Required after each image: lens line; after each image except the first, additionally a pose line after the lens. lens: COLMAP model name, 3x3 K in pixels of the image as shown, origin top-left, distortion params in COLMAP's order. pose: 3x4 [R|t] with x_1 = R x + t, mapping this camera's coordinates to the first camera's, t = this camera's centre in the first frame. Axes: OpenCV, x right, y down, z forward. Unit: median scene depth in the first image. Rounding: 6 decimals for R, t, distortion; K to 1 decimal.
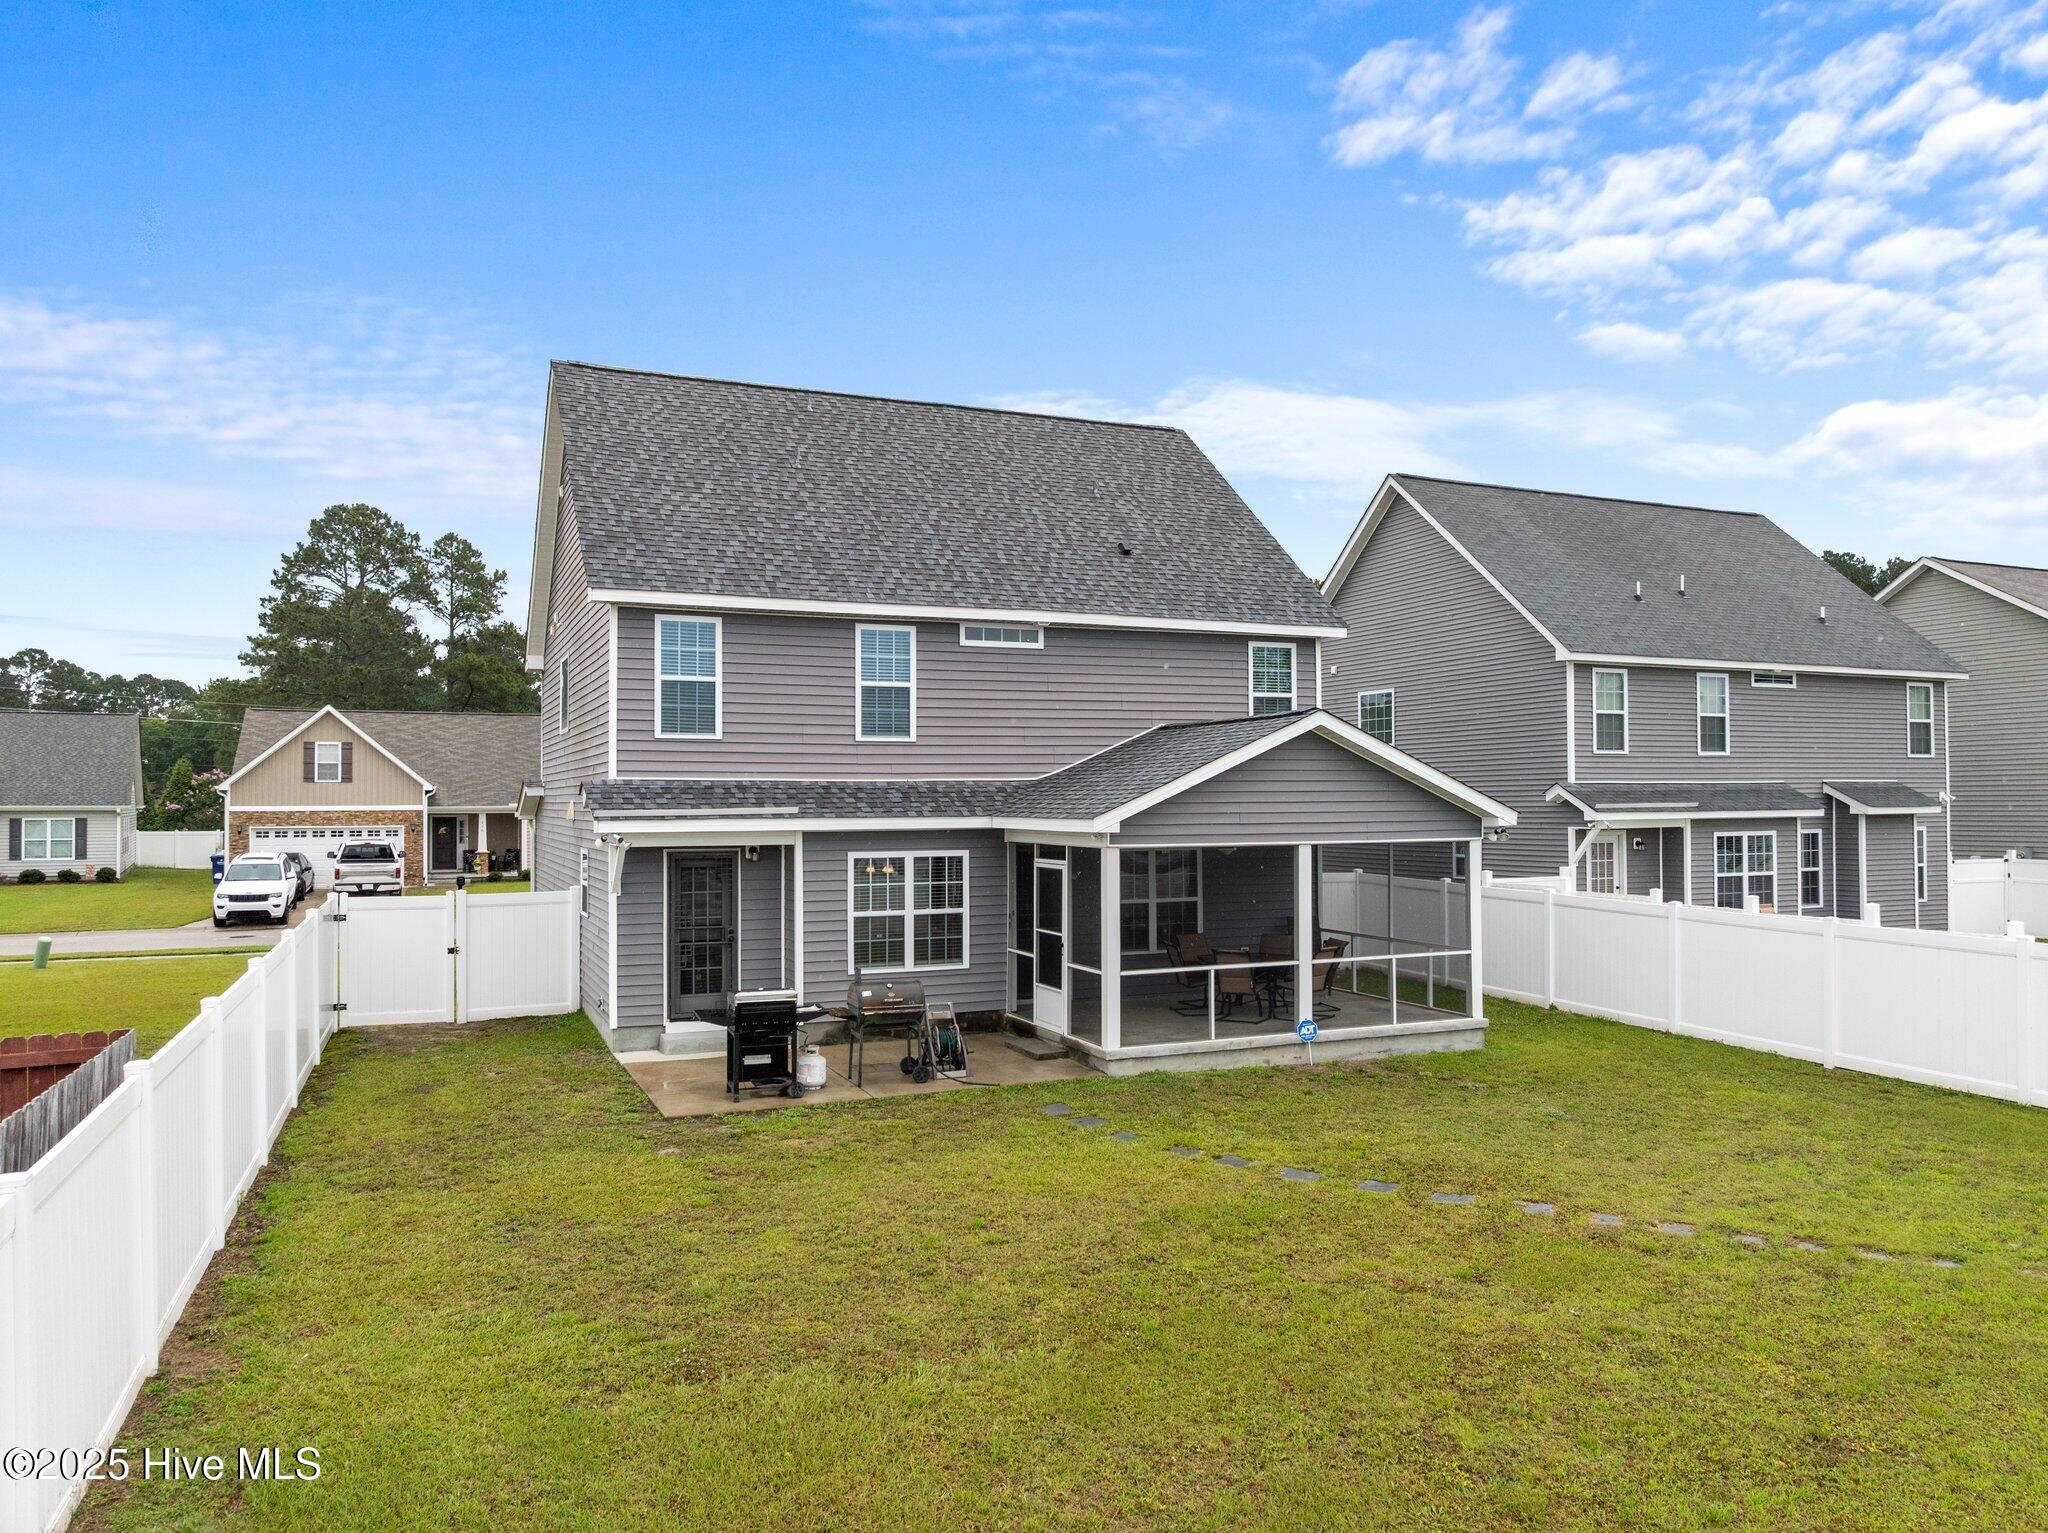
lens RADIAL K [[1465.6, 0, 1025.9], [0, 1465.6, 760.9], [0, 0, 1]] dist [-0.062233, 0.011116]
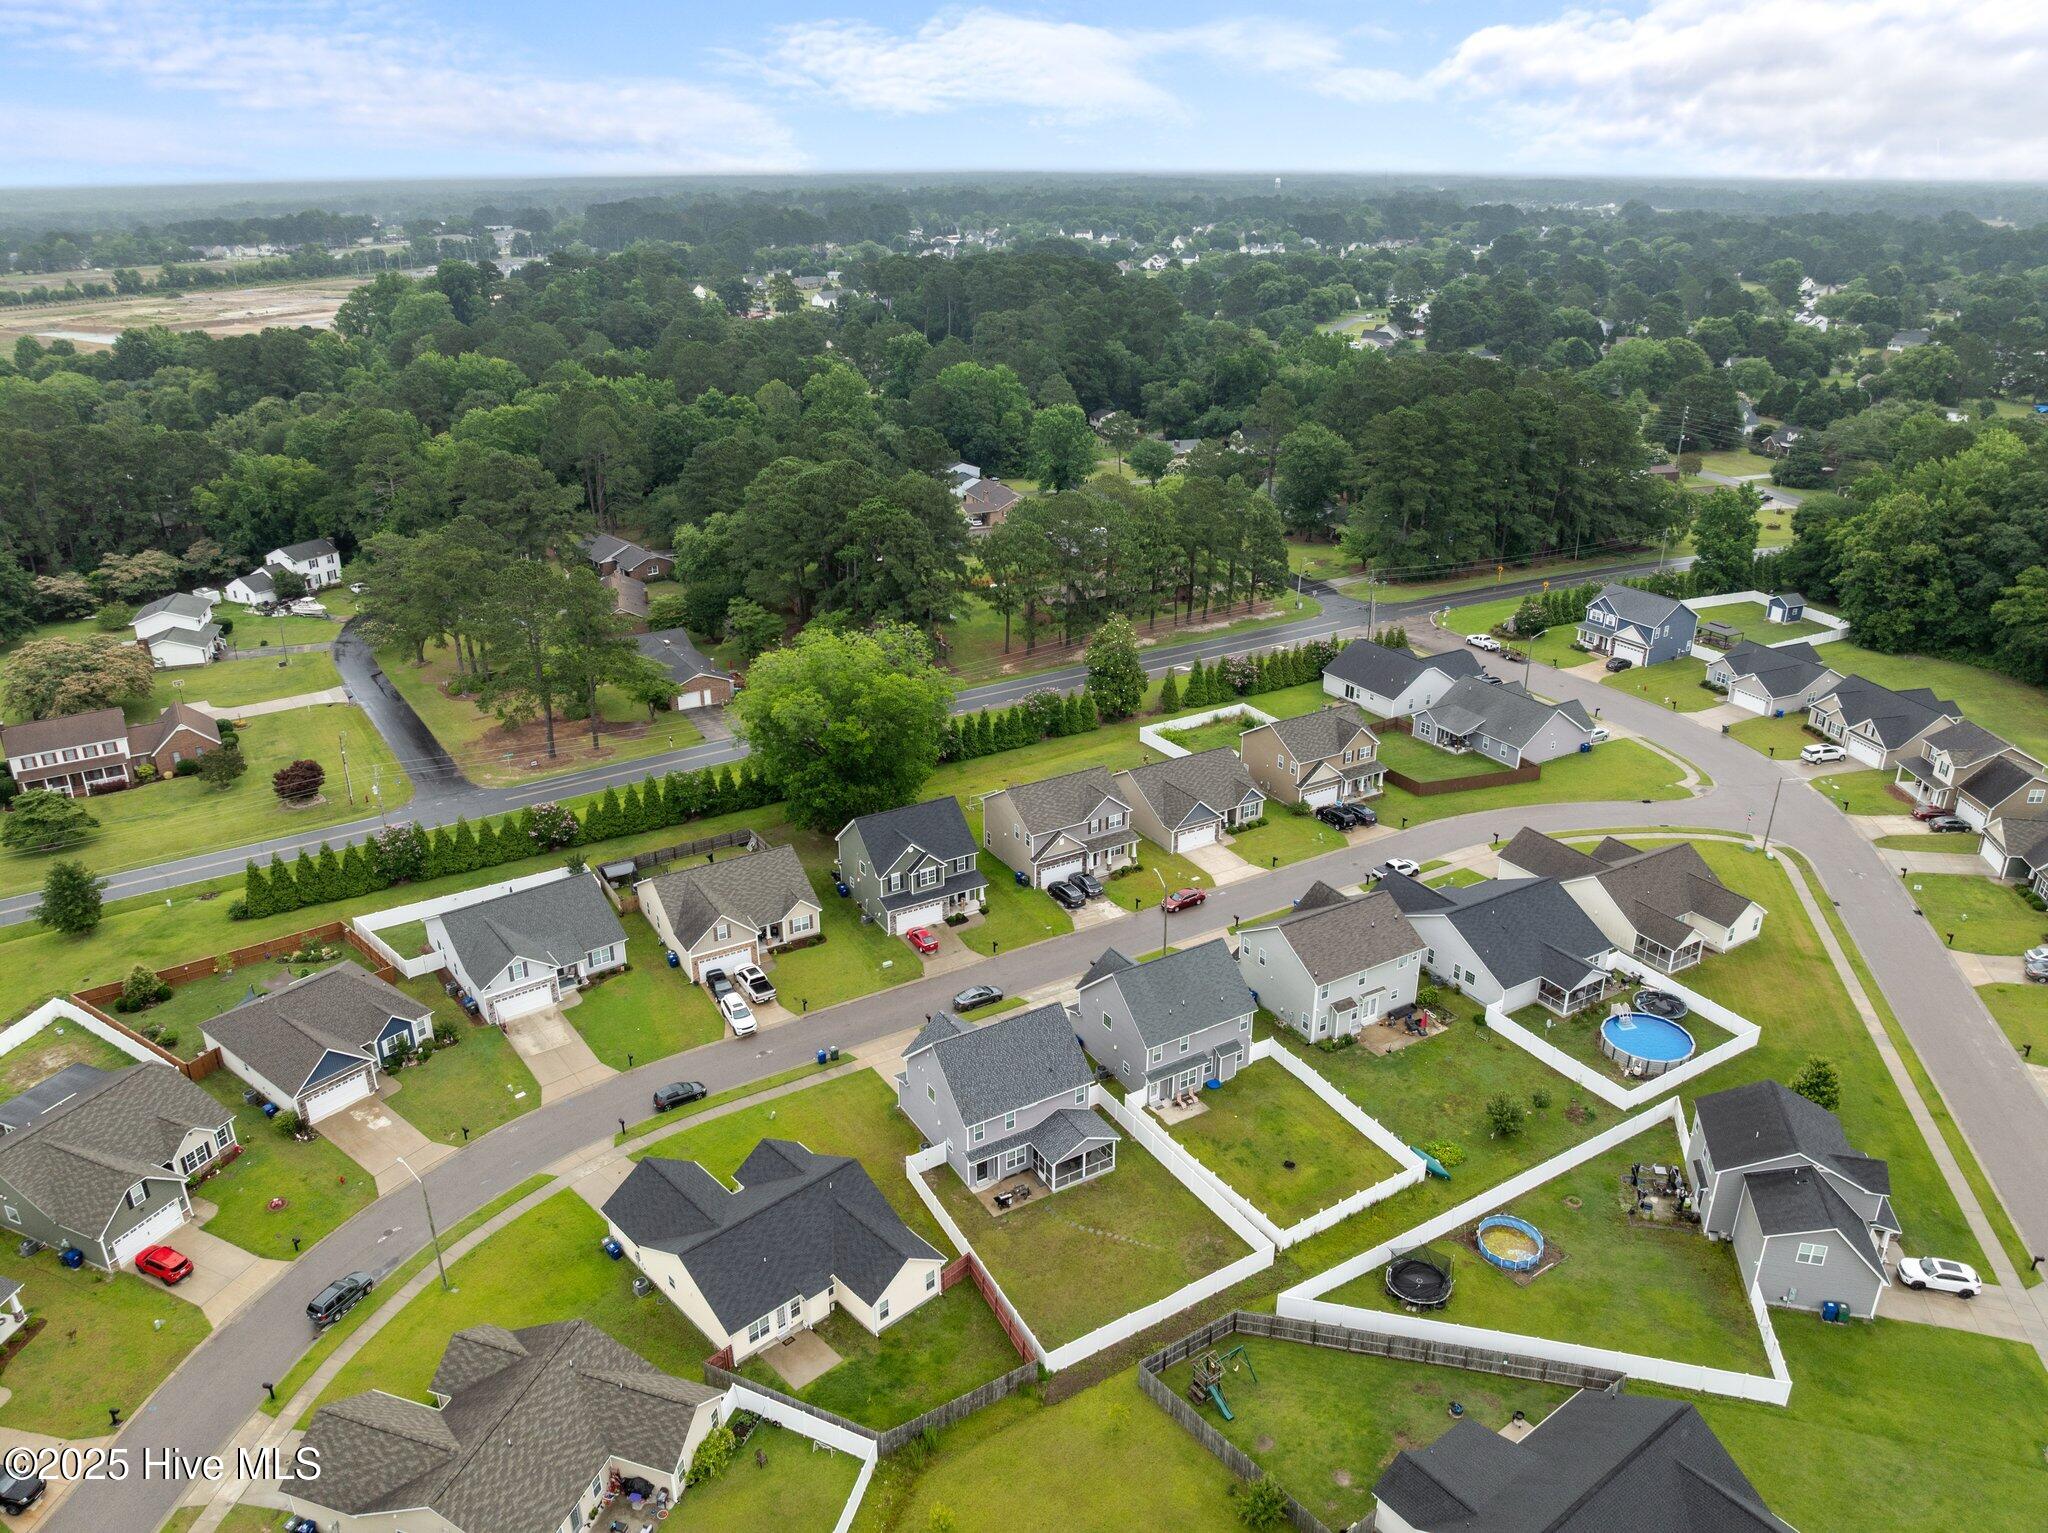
lens RADIAL K [[1424.3, 0, 1027.2], [0, 1424.3, 768.5], [0, 0, 1]] dist [-0.021151, -0.011321]
pose [[0.991028, -0.047417, 0.124959, -0.658938], [-0.008316, 0.911264, 0.411739, -3.567769], [-0.133394, -0.409084, 0.902694, -3.395835]]
